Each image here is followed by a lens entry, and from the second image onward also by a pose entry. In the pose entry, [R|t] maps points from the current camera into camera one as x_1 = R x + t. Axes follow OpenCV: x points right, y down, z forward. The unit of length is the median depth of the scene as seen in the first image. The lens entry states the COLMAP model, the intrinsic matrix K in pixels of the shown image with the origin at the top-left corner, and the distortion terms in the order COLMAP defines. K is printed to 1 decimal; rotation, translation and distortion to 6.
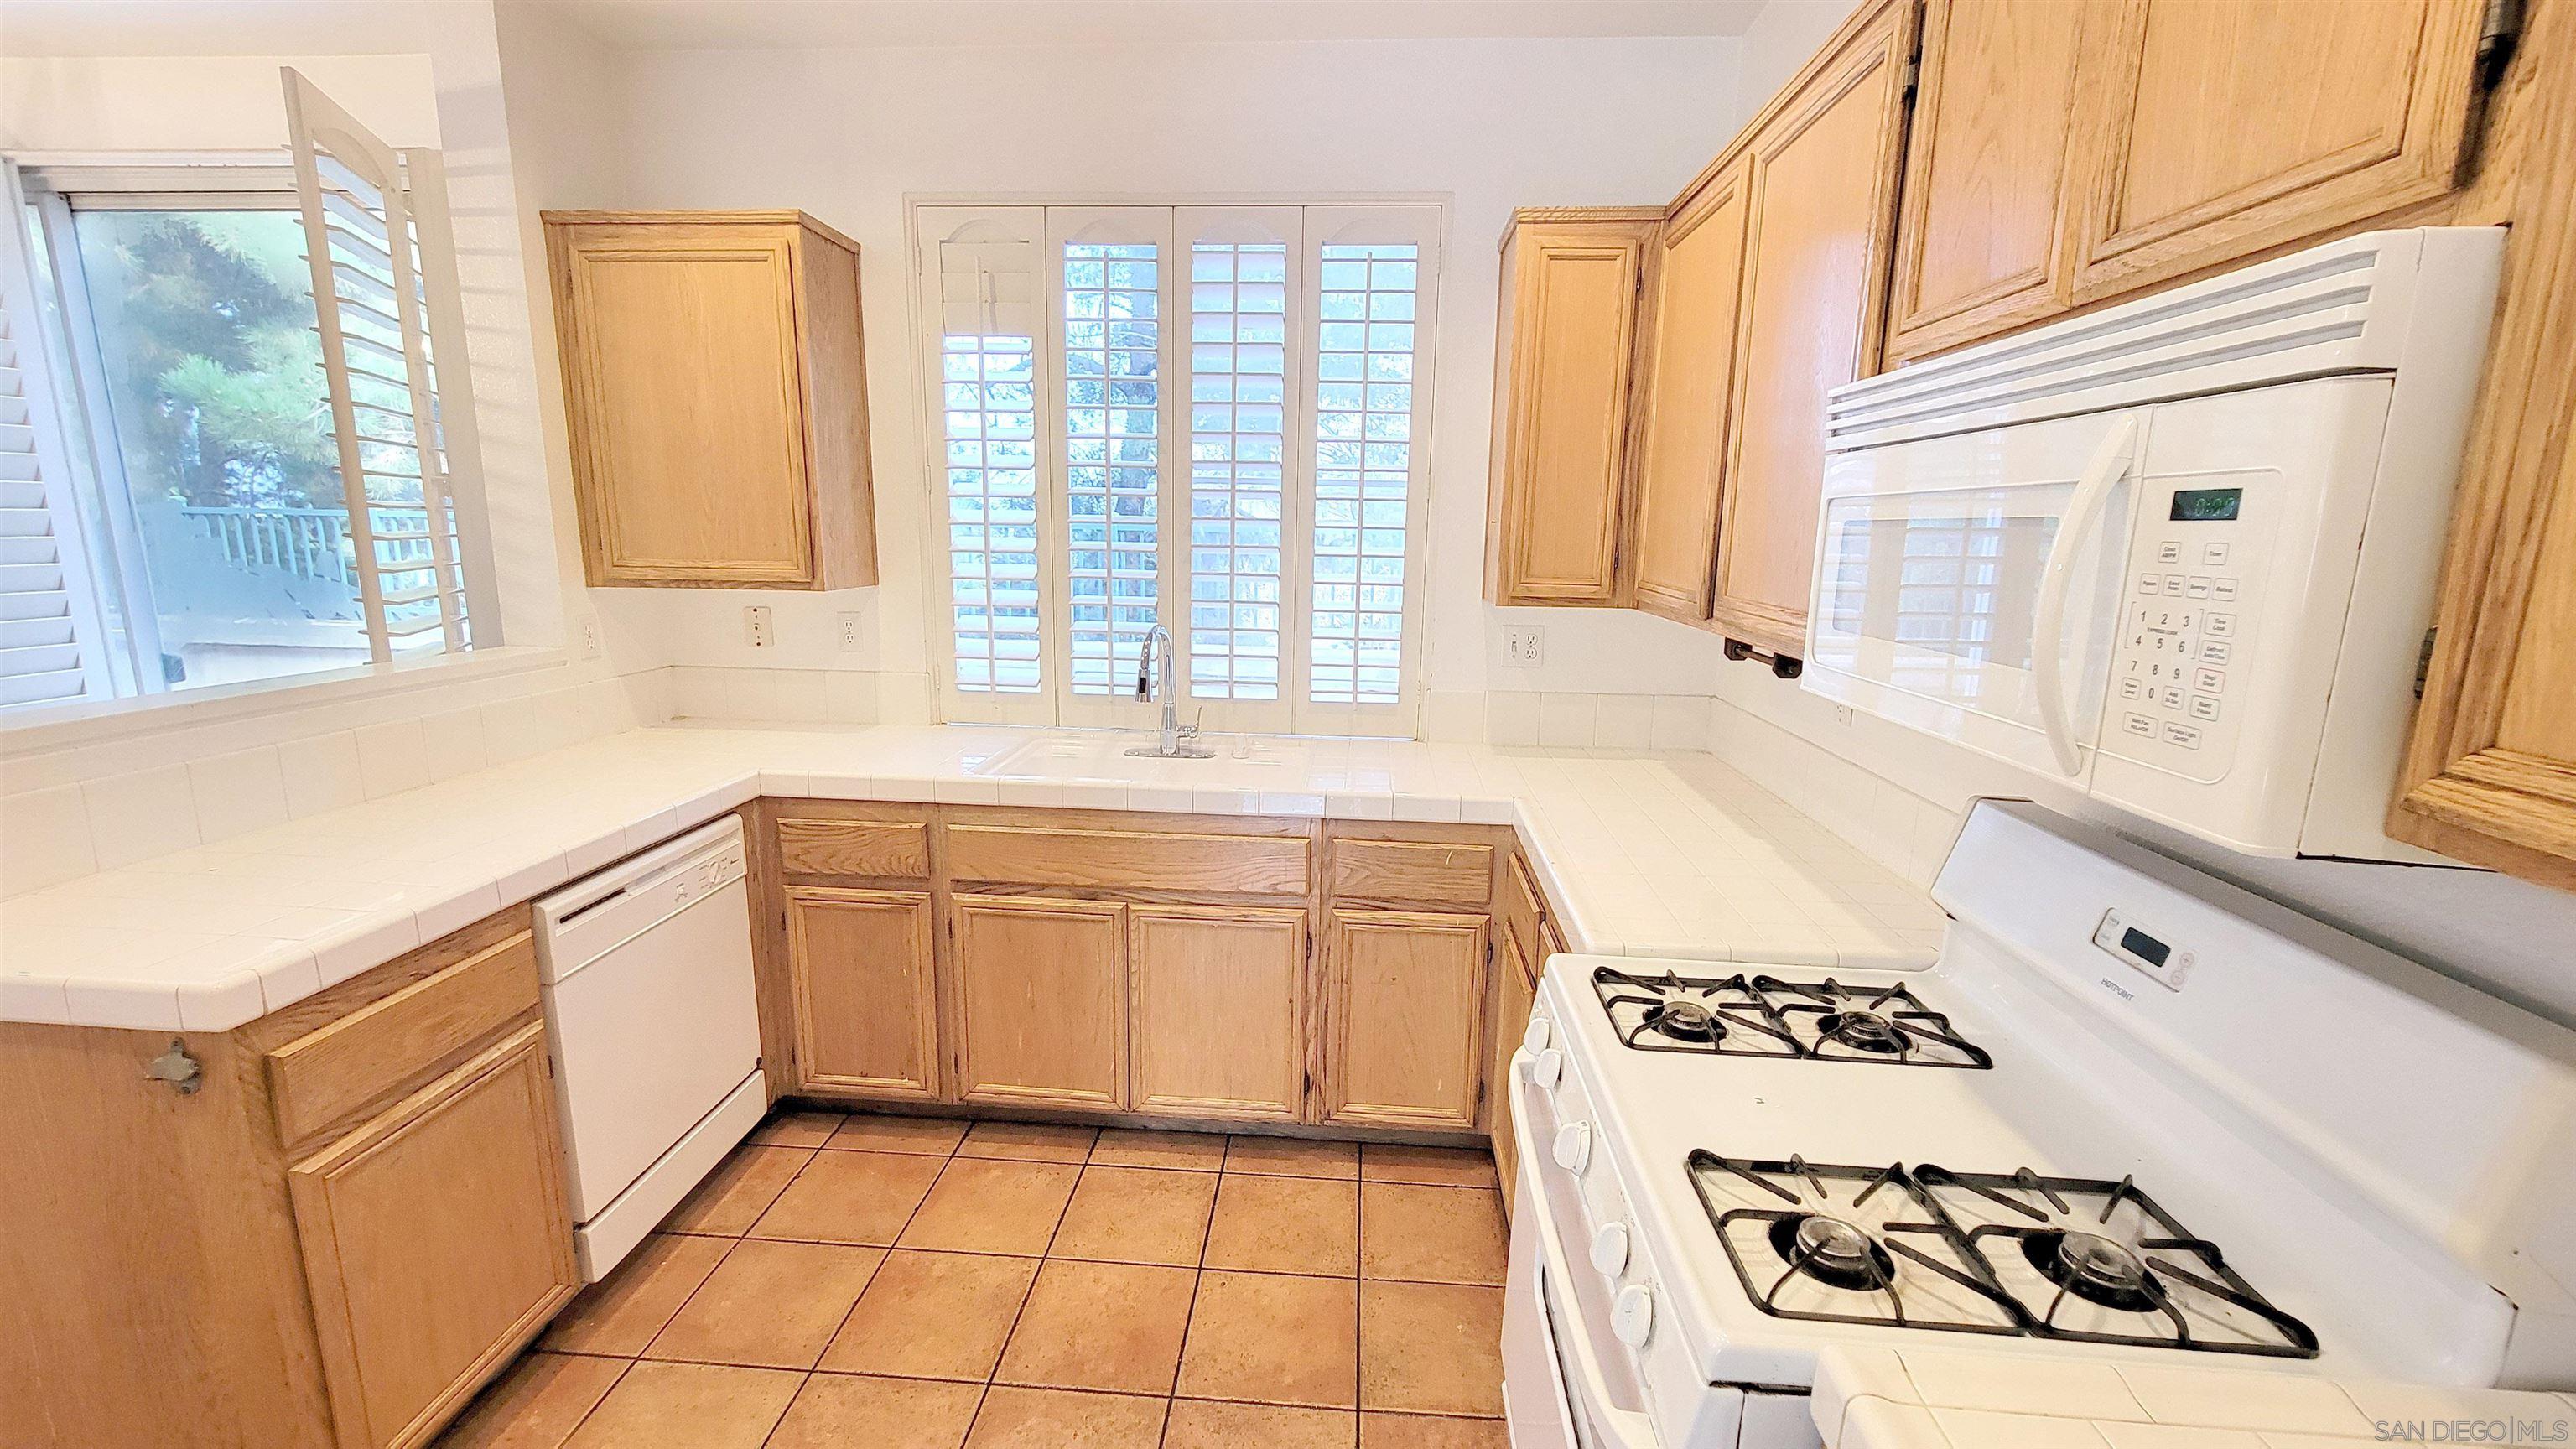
lens RADIAL K [[1050.2, 0, 1288.0], [0, 1050.2, 736.2], [0, 0, 1]] dist [0.000720, 0.001699]
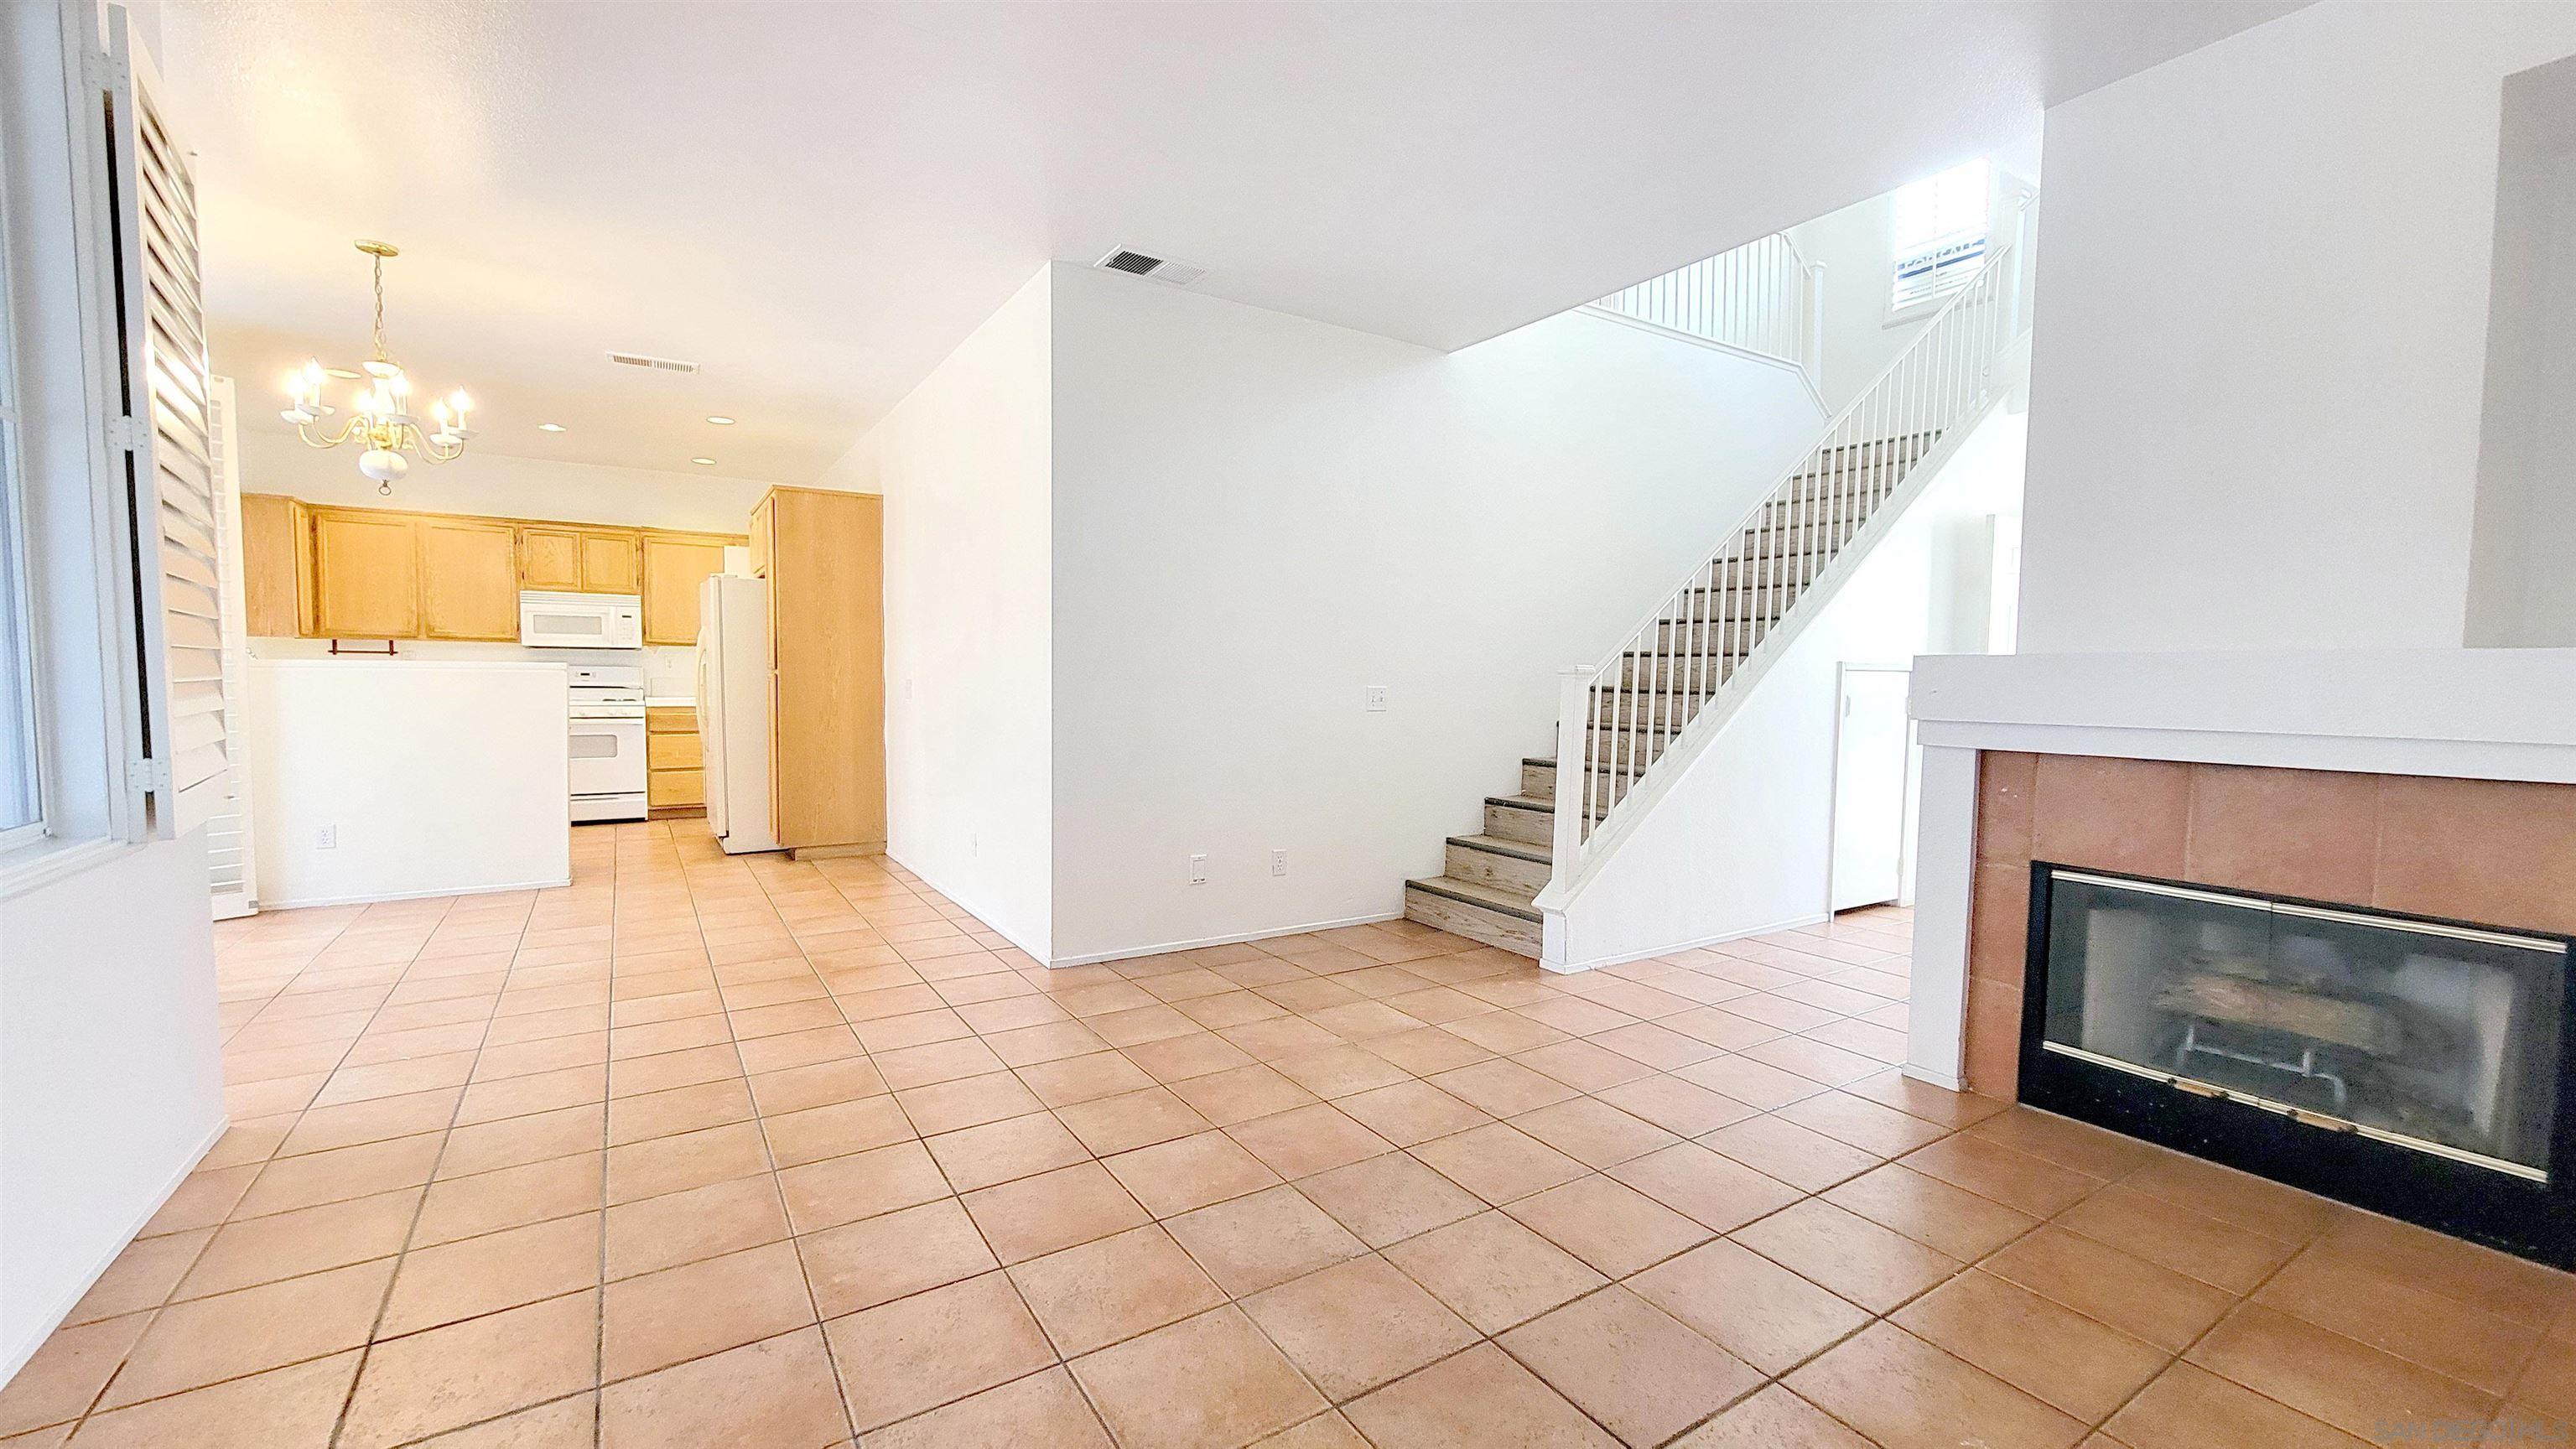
lens RADIAL K [[1050.2, 0, 1287.5], [0, 1050.2, 735.8], [0, 0, 1]] dist [0.000720, 0.001699]
pose [[-0.597539, -0.072830, 0.798526, -3.535388], [0.136423, 0.972113, 0.190748, -0.049230], [-0.790150, 0.222916, -0.570940, 0.619975]]
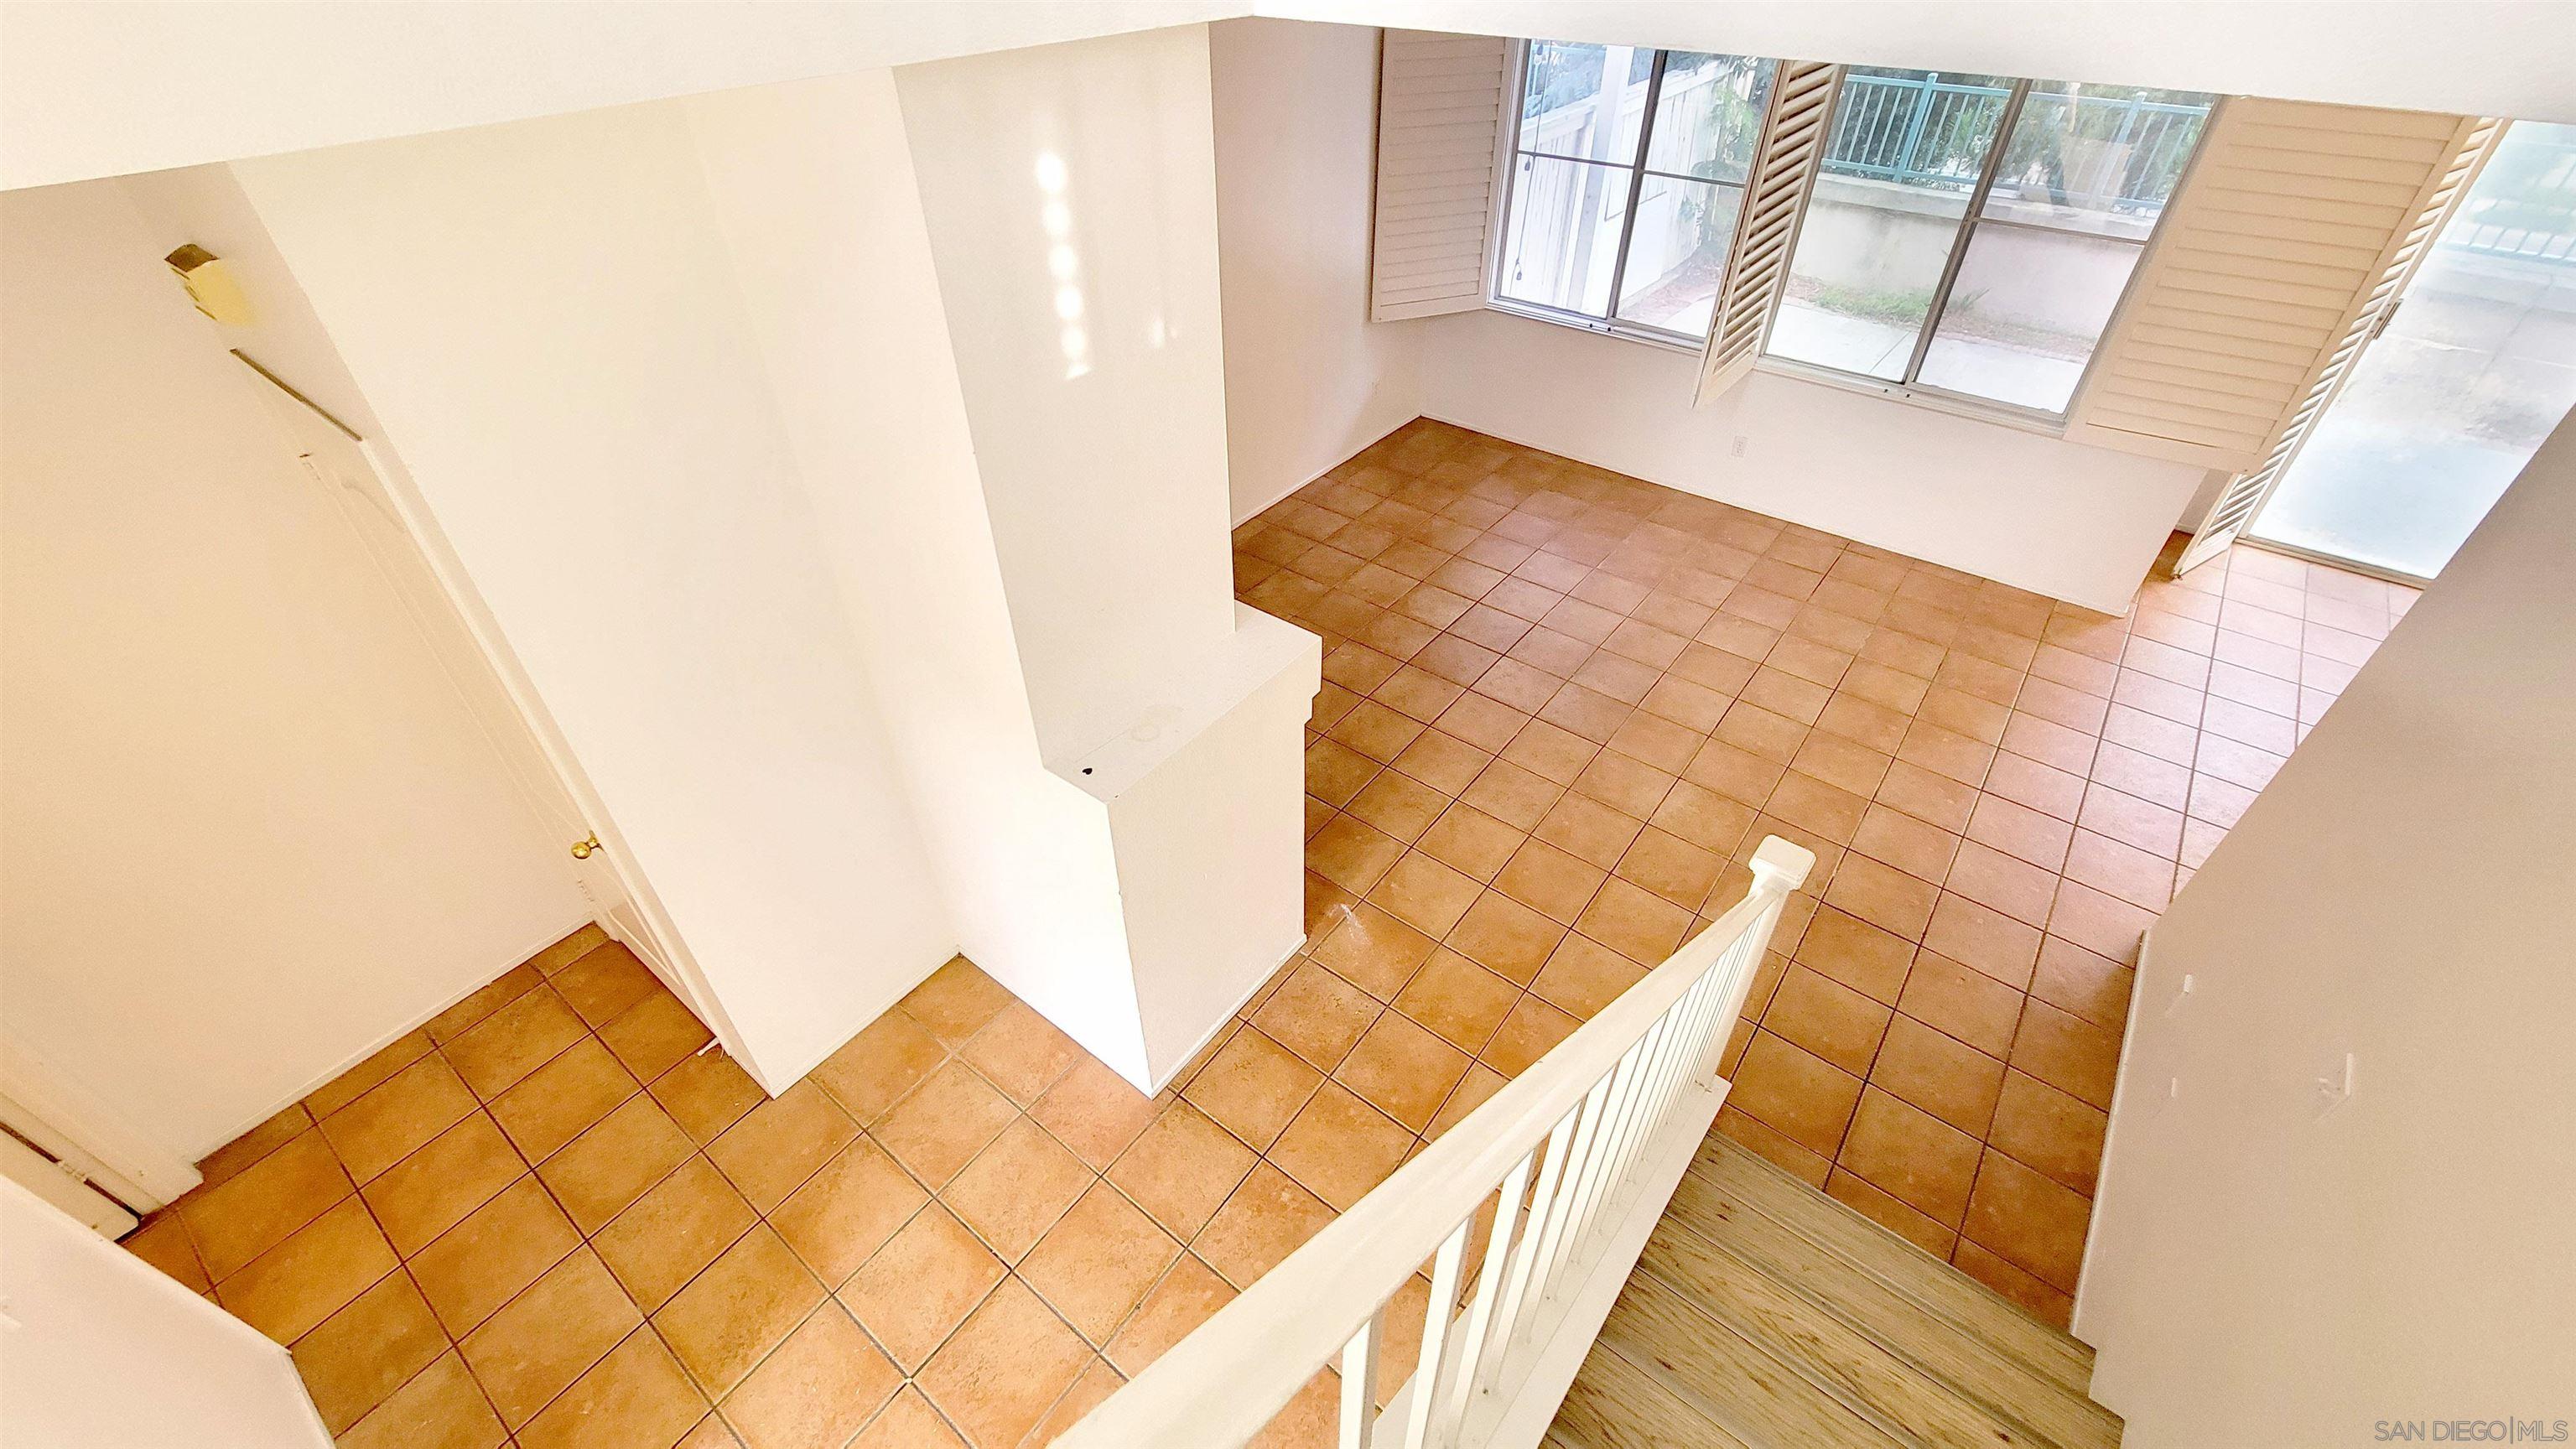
lens RADIAL K [[1050.2, 0, 1292.0], [0, 1050.2, 740.1], [0, 0, 1]] dist [0.000720, 0.001699]
pose [[0.834297, 0.337727, -0.435763, -2.468799], [-0.088991, 0.862537, 0.498107, -0.292399], [0.544085, -0.376790, 0.749667, -1.600258]]
